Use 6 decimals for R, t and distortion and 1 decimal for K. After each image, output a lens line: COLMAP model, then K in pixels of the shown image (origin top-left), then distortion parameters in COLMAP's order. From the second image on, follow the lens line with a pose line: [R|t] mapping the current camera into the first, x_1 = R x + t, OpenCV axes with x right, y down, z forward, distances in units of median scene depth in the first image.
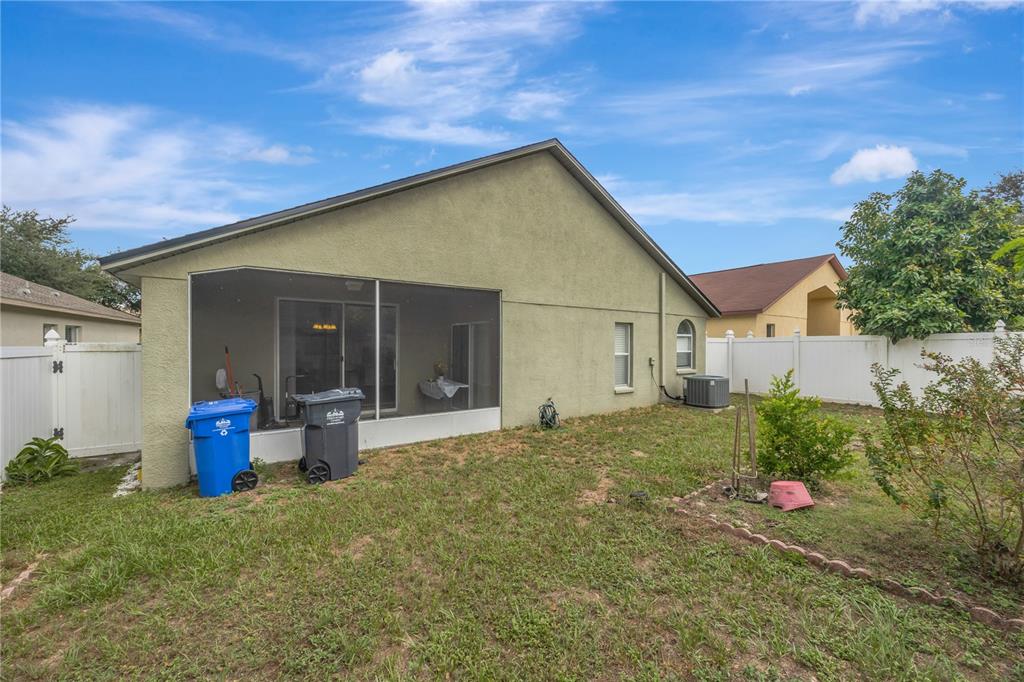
lens RADIAL K [[393.6, 0, 515.4], [0, 393.6, 341.5], [0, 0, 1]] dist [-0.001684, -0.000125]
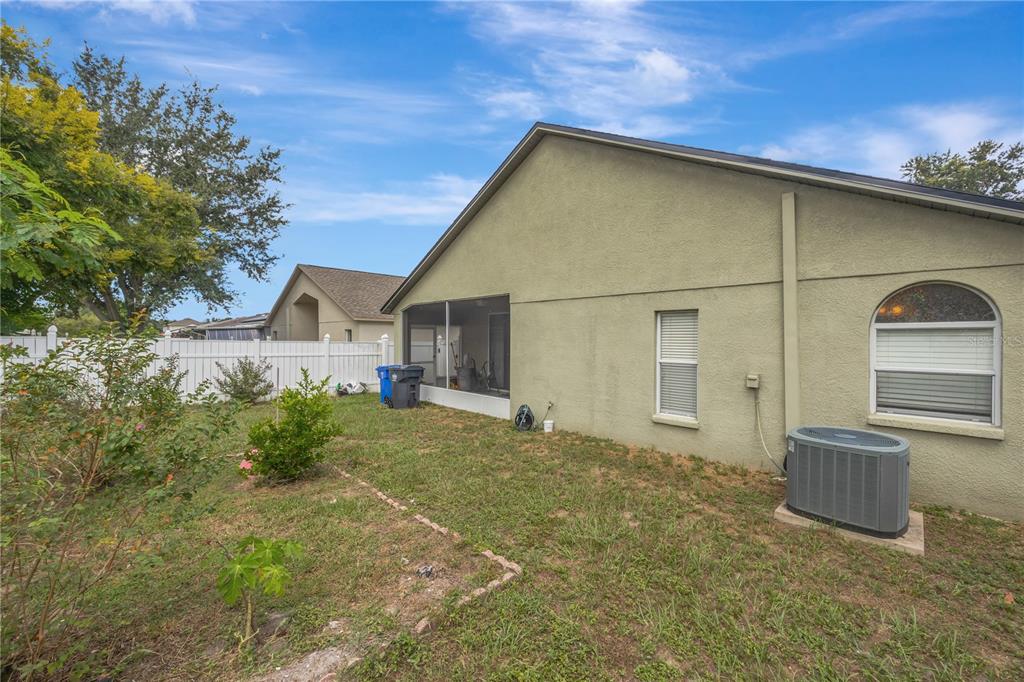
lens RADIAL K [[393.6, 0, 515.4], [0, 393.6, 341.5], [0, 0, 1]] dist [-0.001684, -0.000125]
pose [[0.162509, 0.008789, -0.986668, 0.982683], [-0.003224, 0.999960, 0.008376, -0.004681], [0.986702, 0.001820, 0.162531, 0.774198]]
